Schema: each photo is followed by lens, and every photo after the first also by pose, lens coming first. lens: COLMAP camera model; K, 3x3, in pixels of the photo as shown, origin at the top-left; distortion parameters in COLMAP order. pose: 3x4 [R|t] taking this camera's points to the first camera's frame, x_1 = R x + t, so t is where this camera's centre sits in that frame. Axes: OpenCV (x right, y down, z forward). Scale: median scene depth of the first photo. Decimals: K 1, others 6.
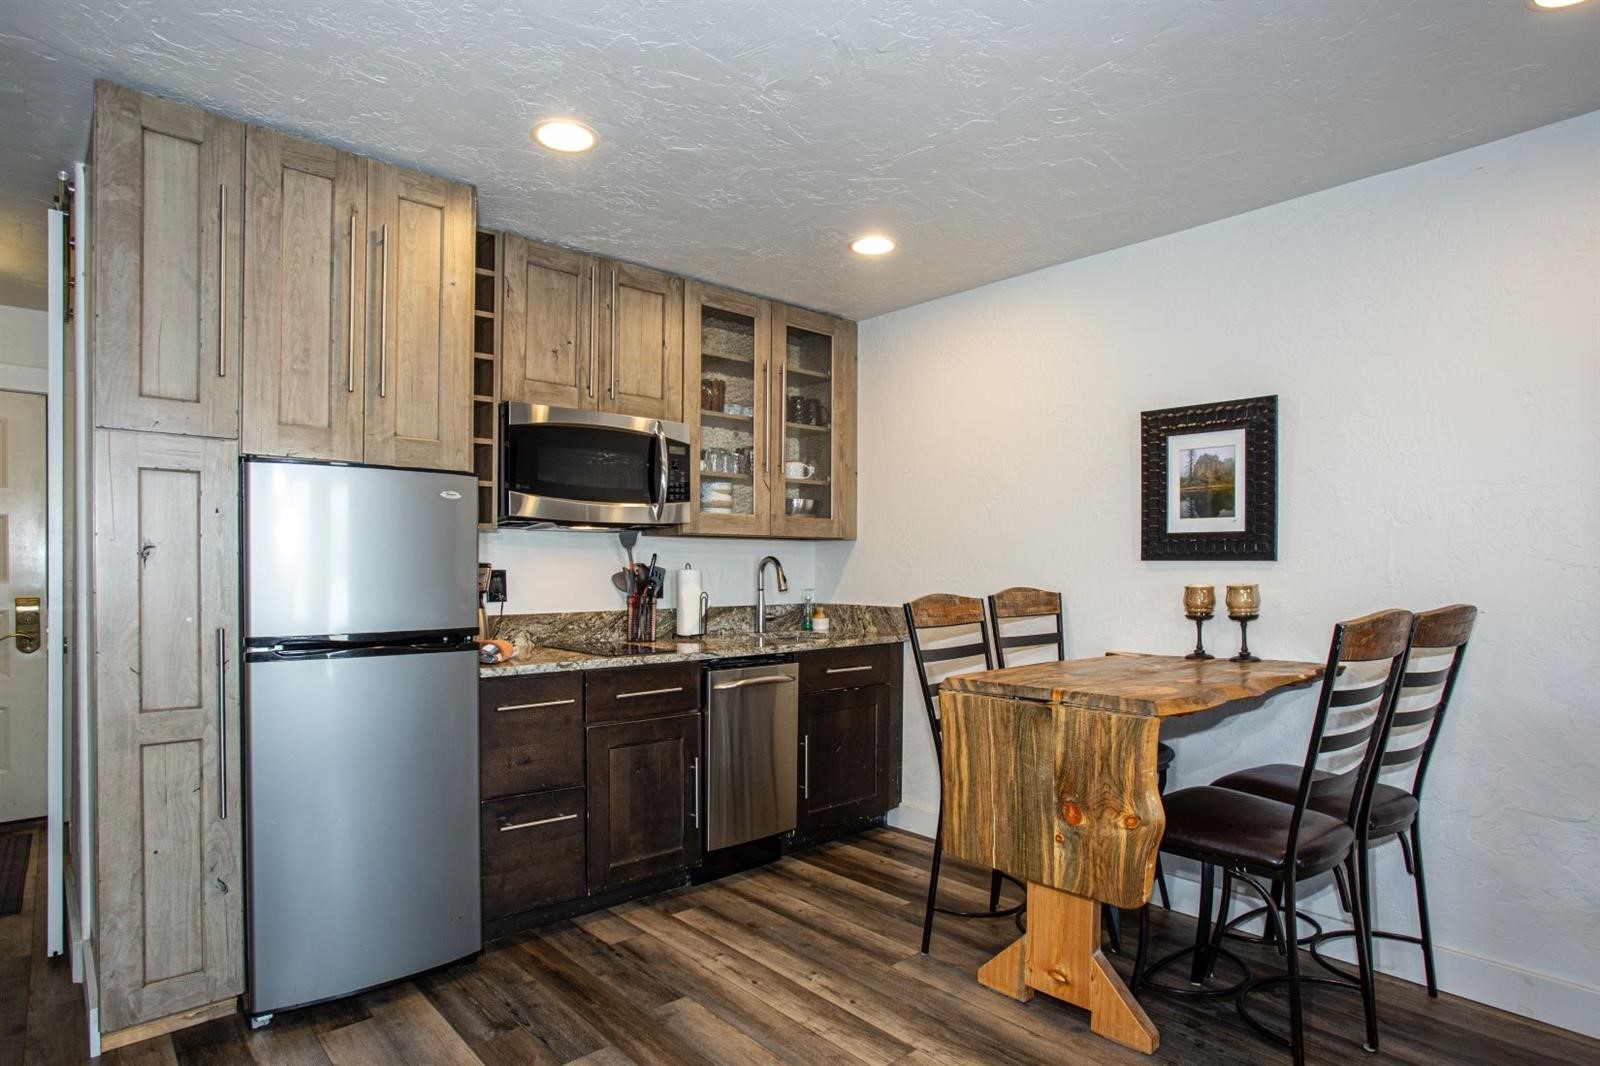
lens RADIAL K [[851.8, 0, 799.2], [0, 851.8, 560.6], [0, 0, 1]] dist [-0.052305, 0.023856]
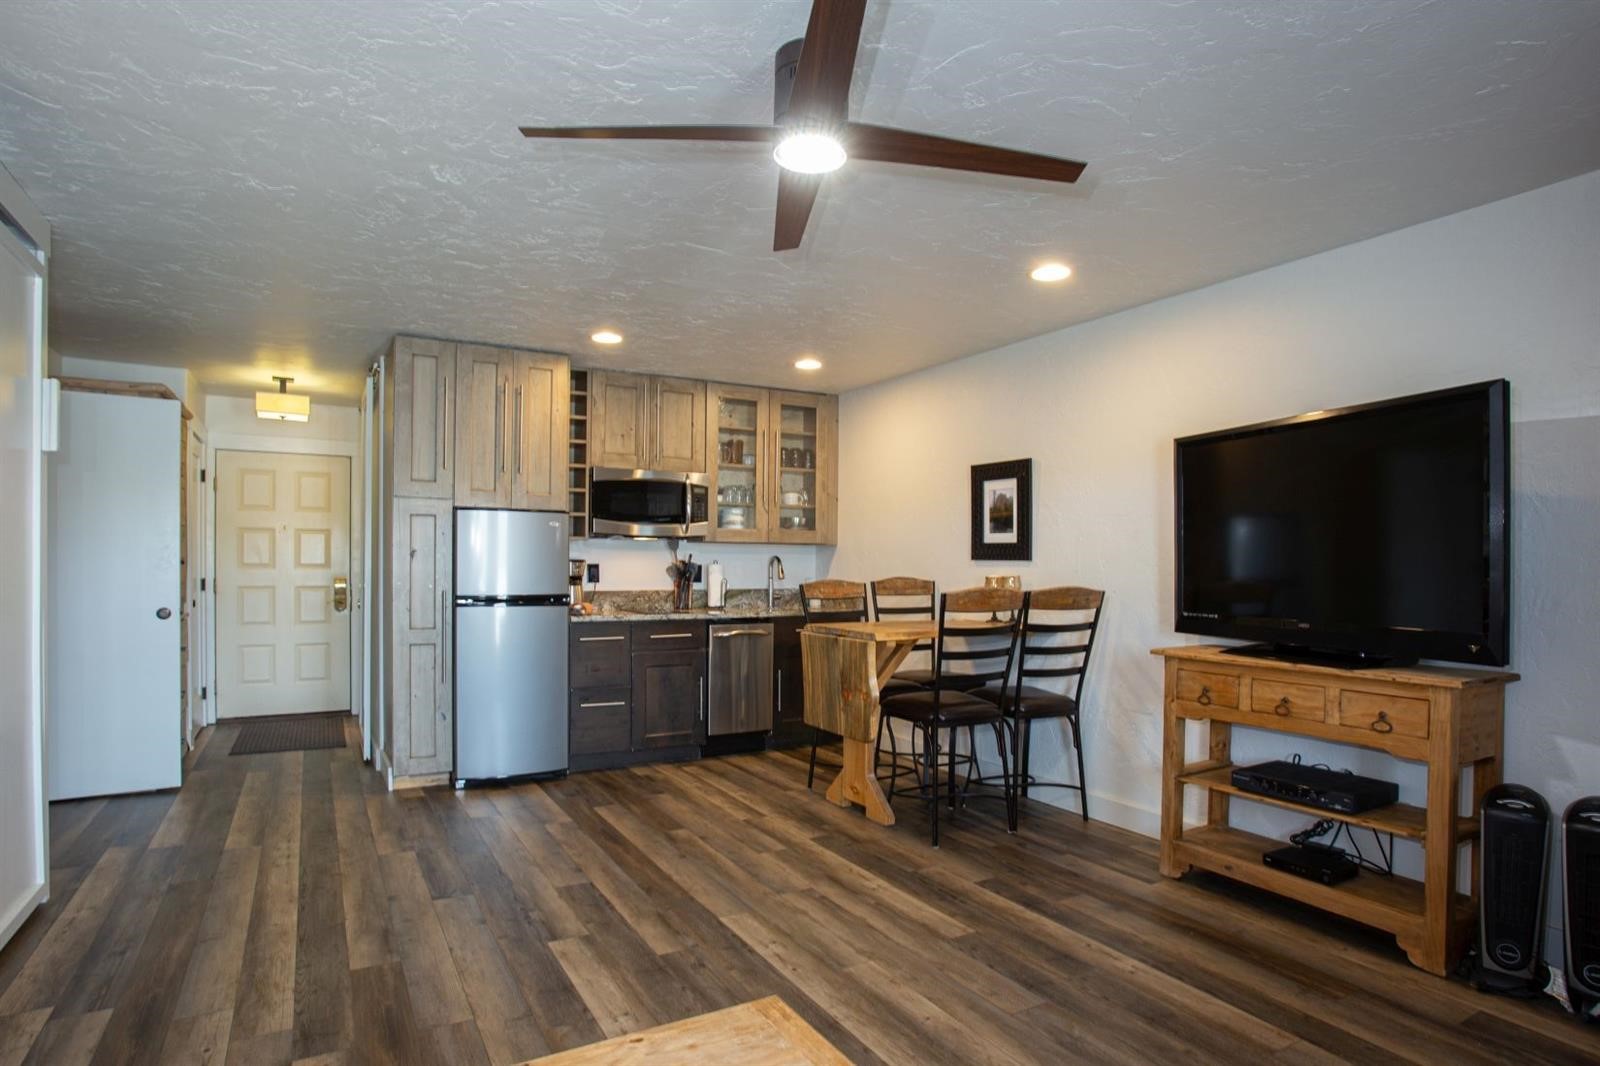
lens RADIAL K [[850.3, 0, 799.3], [0, 850.3, 549.6], [0, 0, 1]] dist [-0.053061, 0.000168]
pose [[0.978753, 0.002895, -0.205023, 0.426860], [-0.004820, 0.999949, -0.008887, -0.004382], [0.204987, 0.009686, 0.978717, -0.618444]]
